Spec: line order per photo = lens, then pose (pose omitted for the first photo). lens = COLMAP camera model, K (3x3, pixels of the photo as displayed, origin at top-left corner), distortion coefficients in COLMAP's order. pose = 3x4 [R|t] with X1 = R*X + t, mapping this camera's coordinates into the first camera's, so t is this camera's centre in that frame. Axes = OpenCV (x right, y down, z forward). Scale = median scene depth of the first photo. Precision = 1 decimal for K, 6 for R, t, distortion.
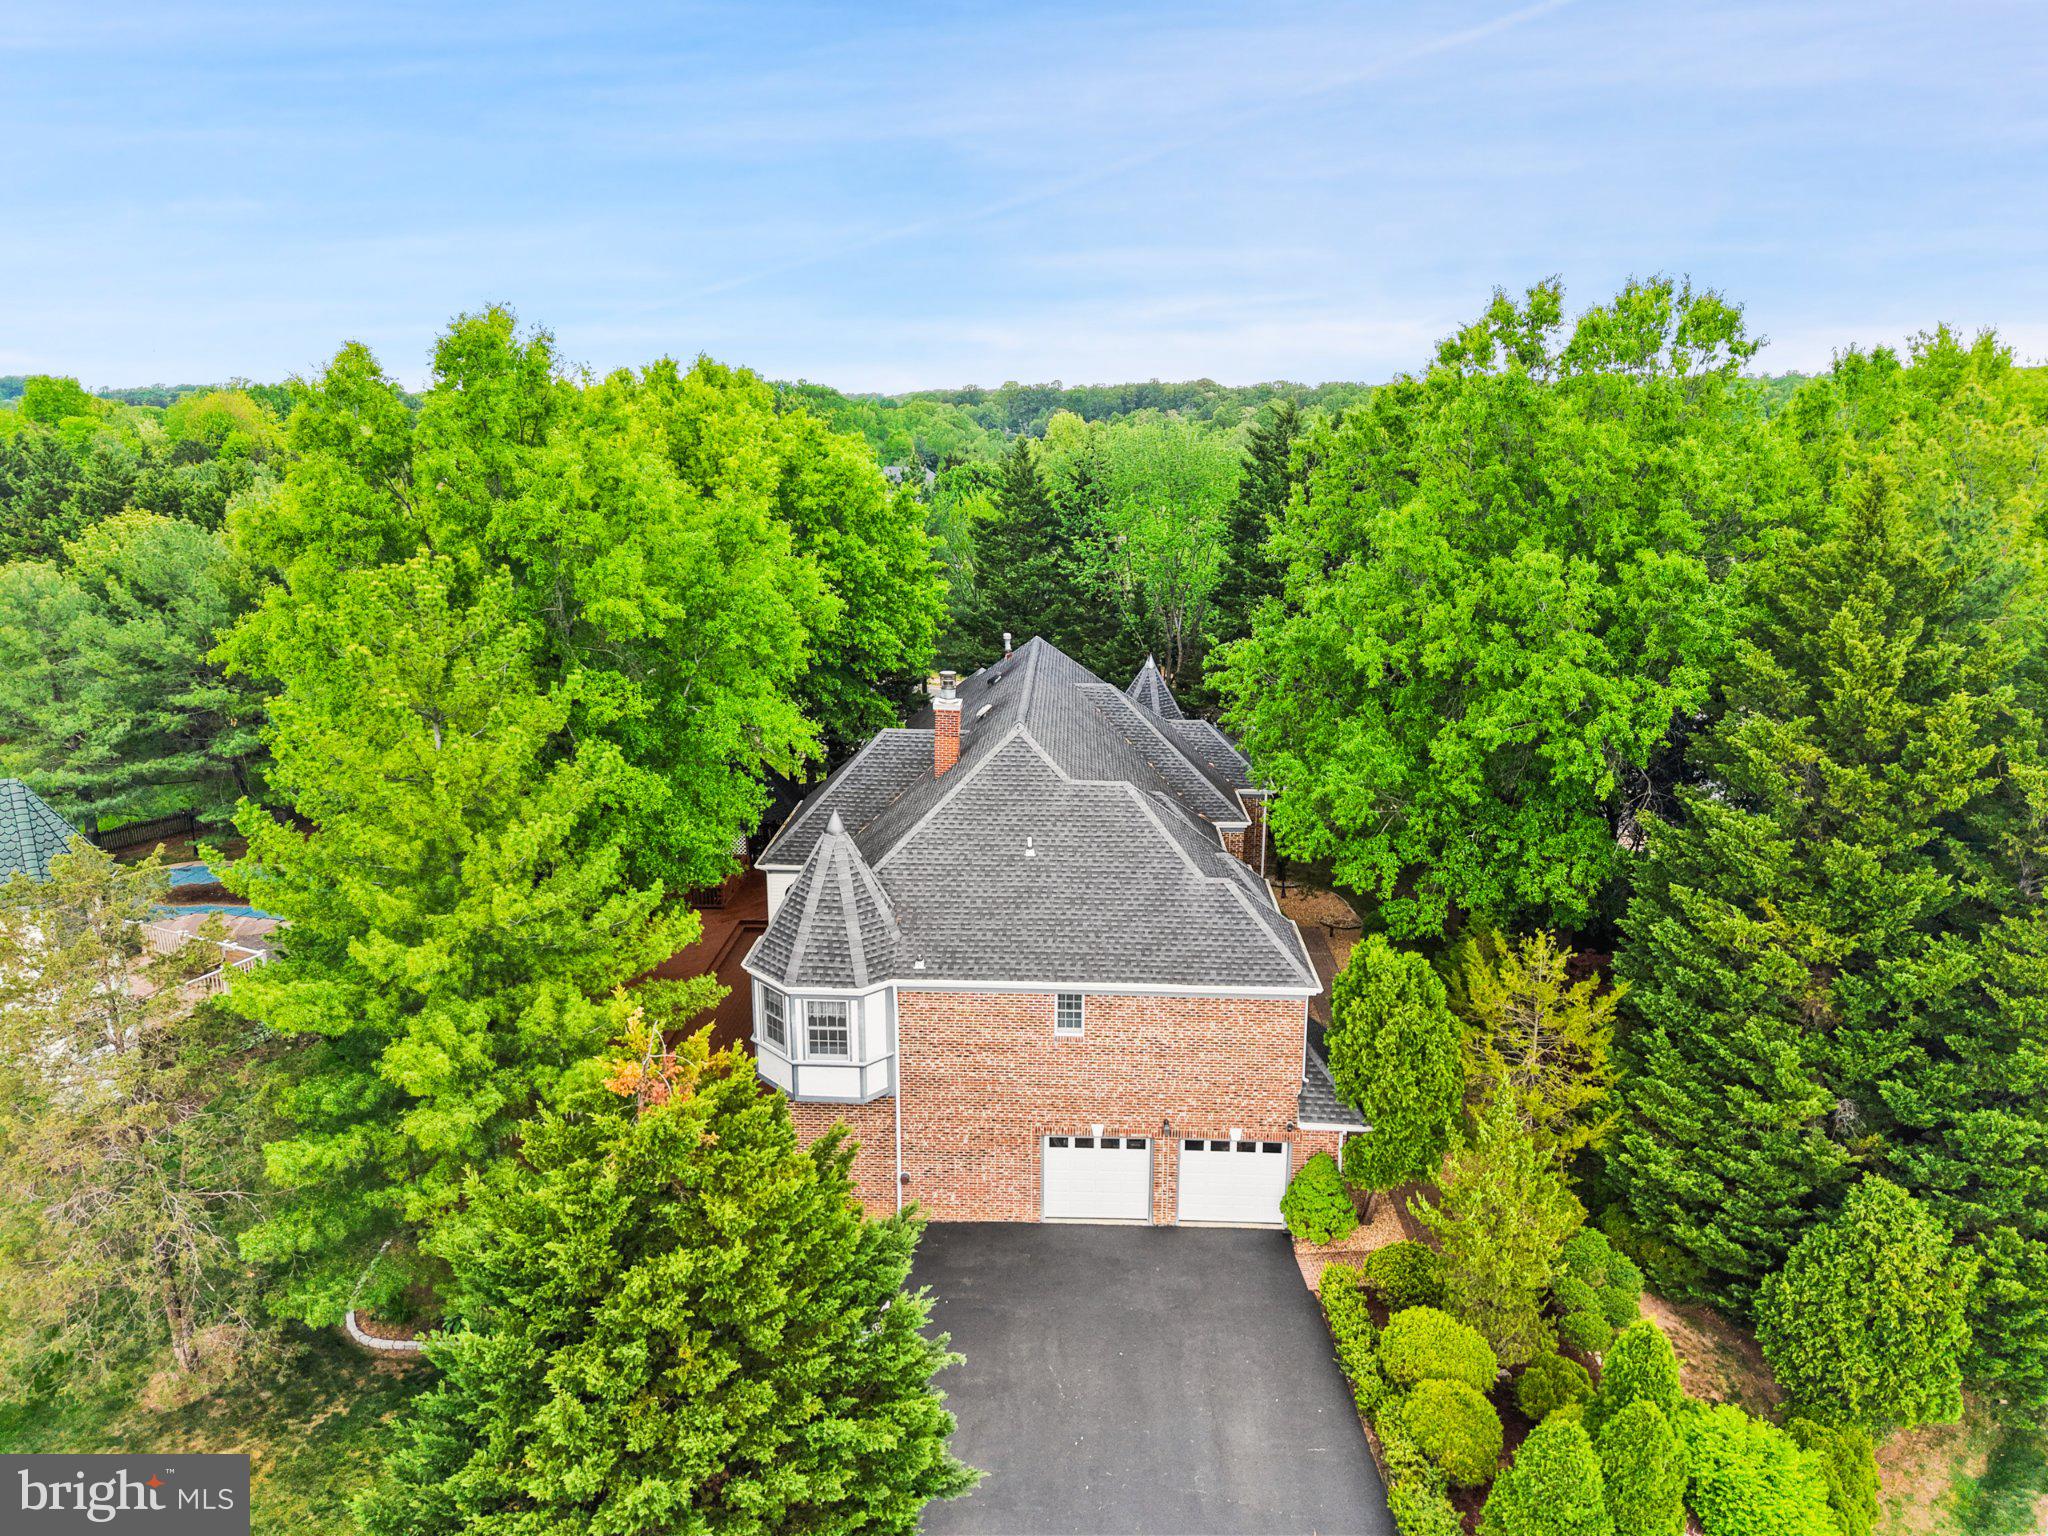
lens RADIAL K [[1384.2, 0, 1022.7], [0, 1384.2, 775.1], [0, 0, 1]] dist [0.007587, -0.005894]
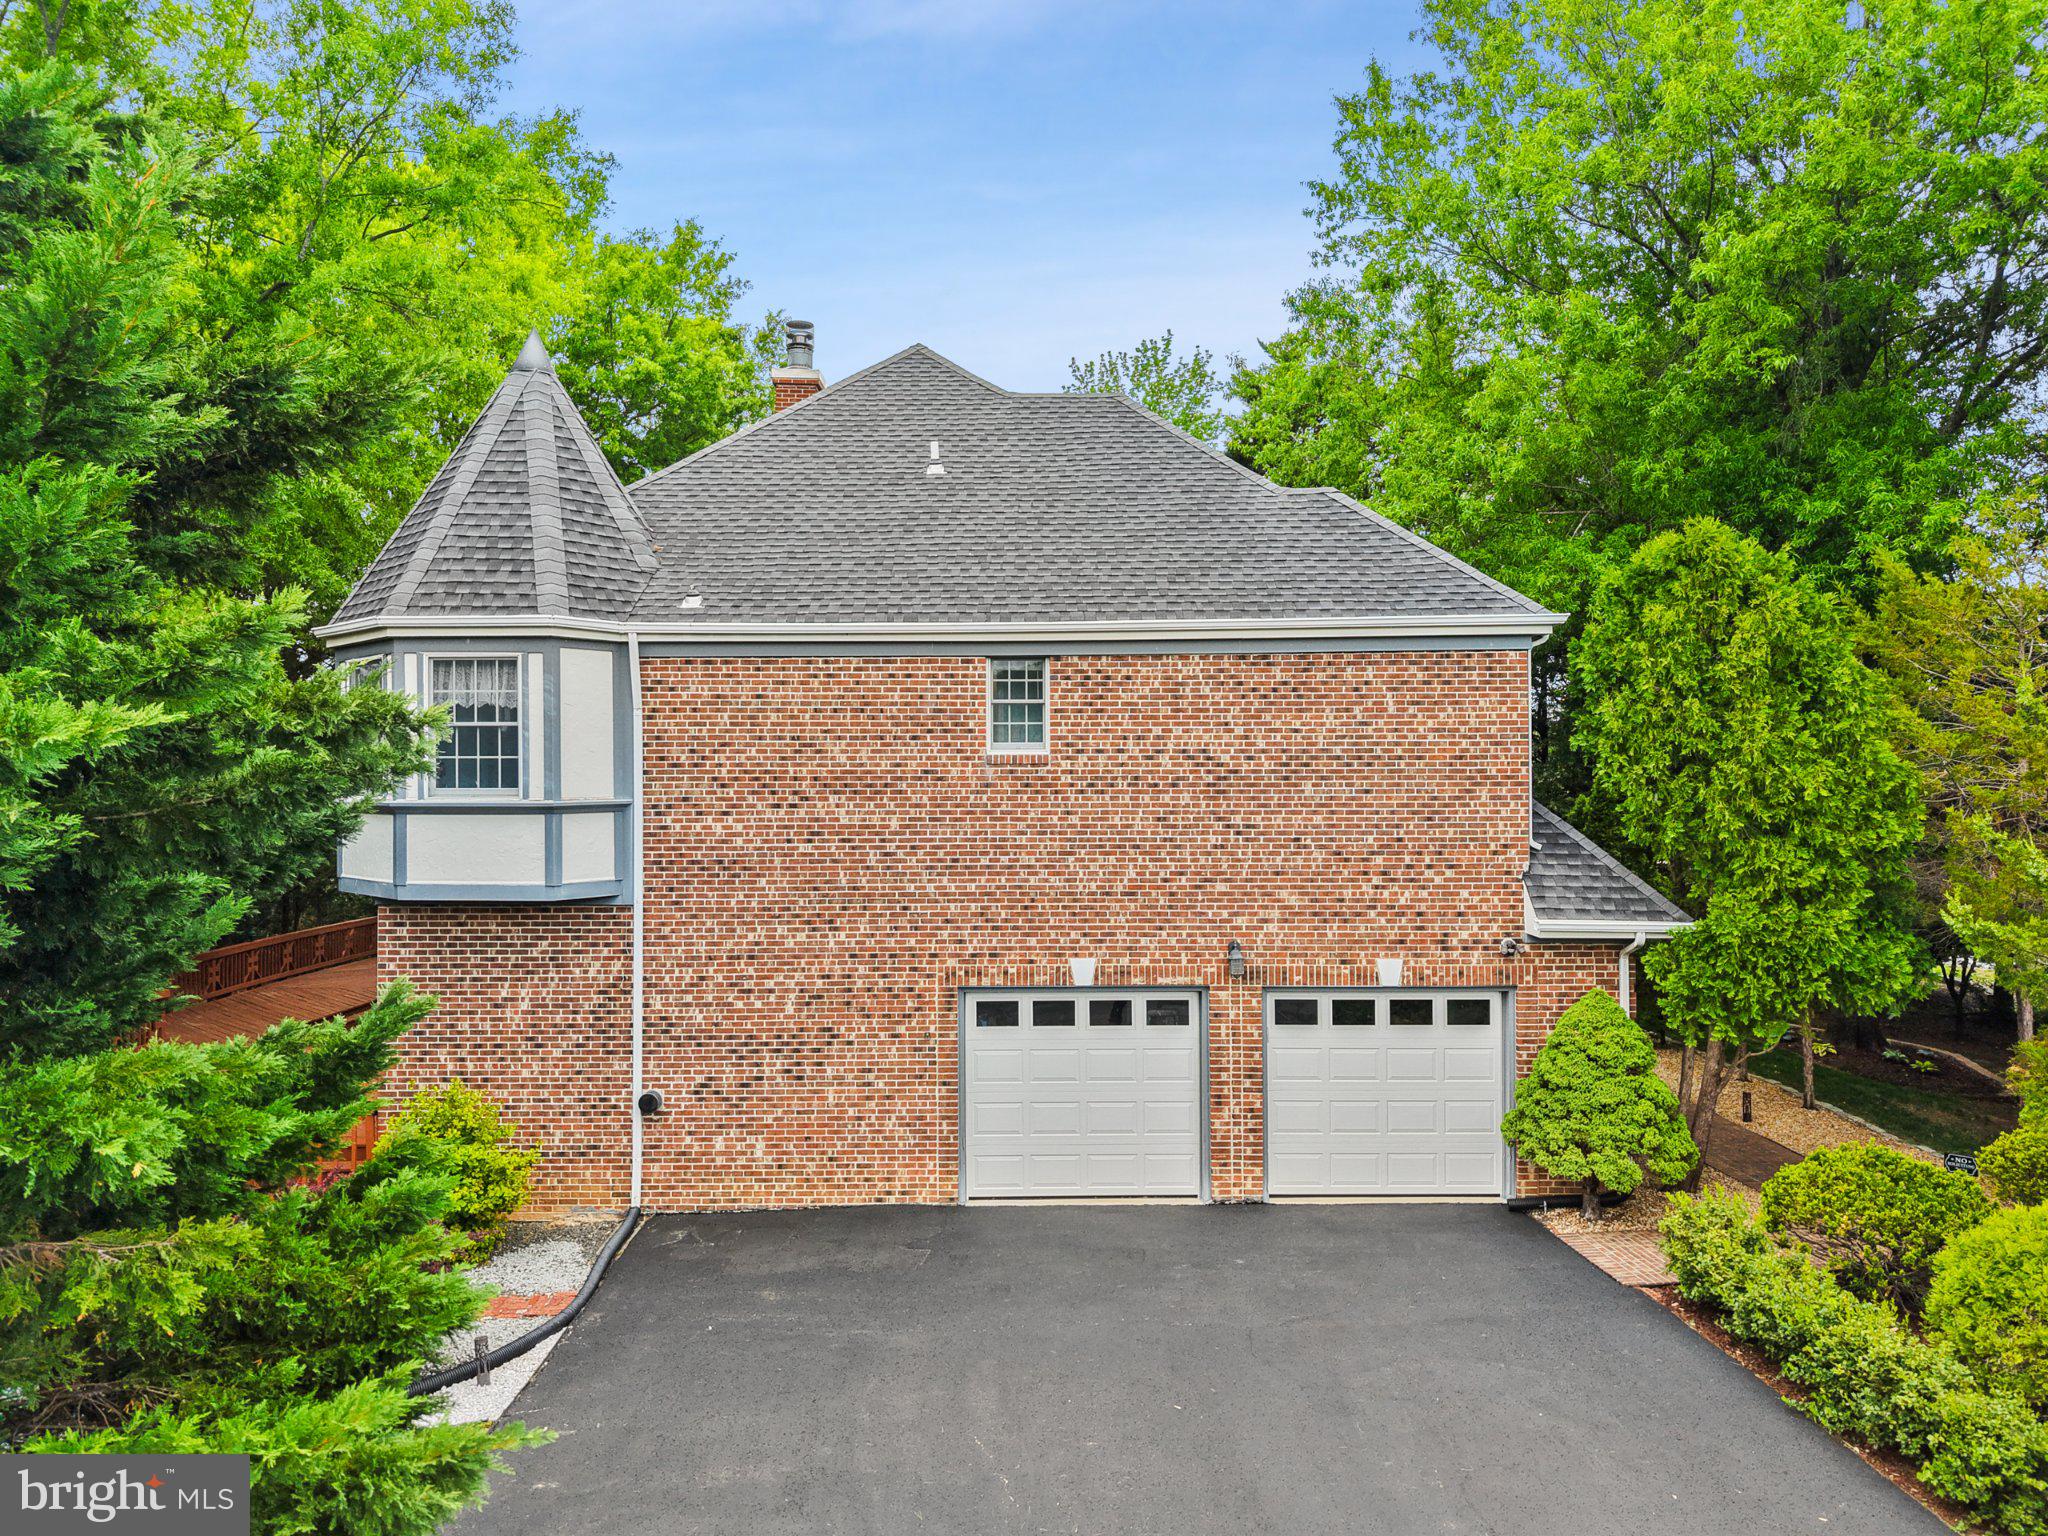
lens RADIAL K [[1515.8, 0, 1032.6], [0, 1515.8, 769.2], [0, 0, 1]] dist [0.074976, -0.002008]
pose [[0.998924, -0.006677, 0.045898, 0.015159], [0.017067, 0.973072, -0.229870, 0.303905], [-0.043127, 0.230406, 0.972138, 0.501478]]
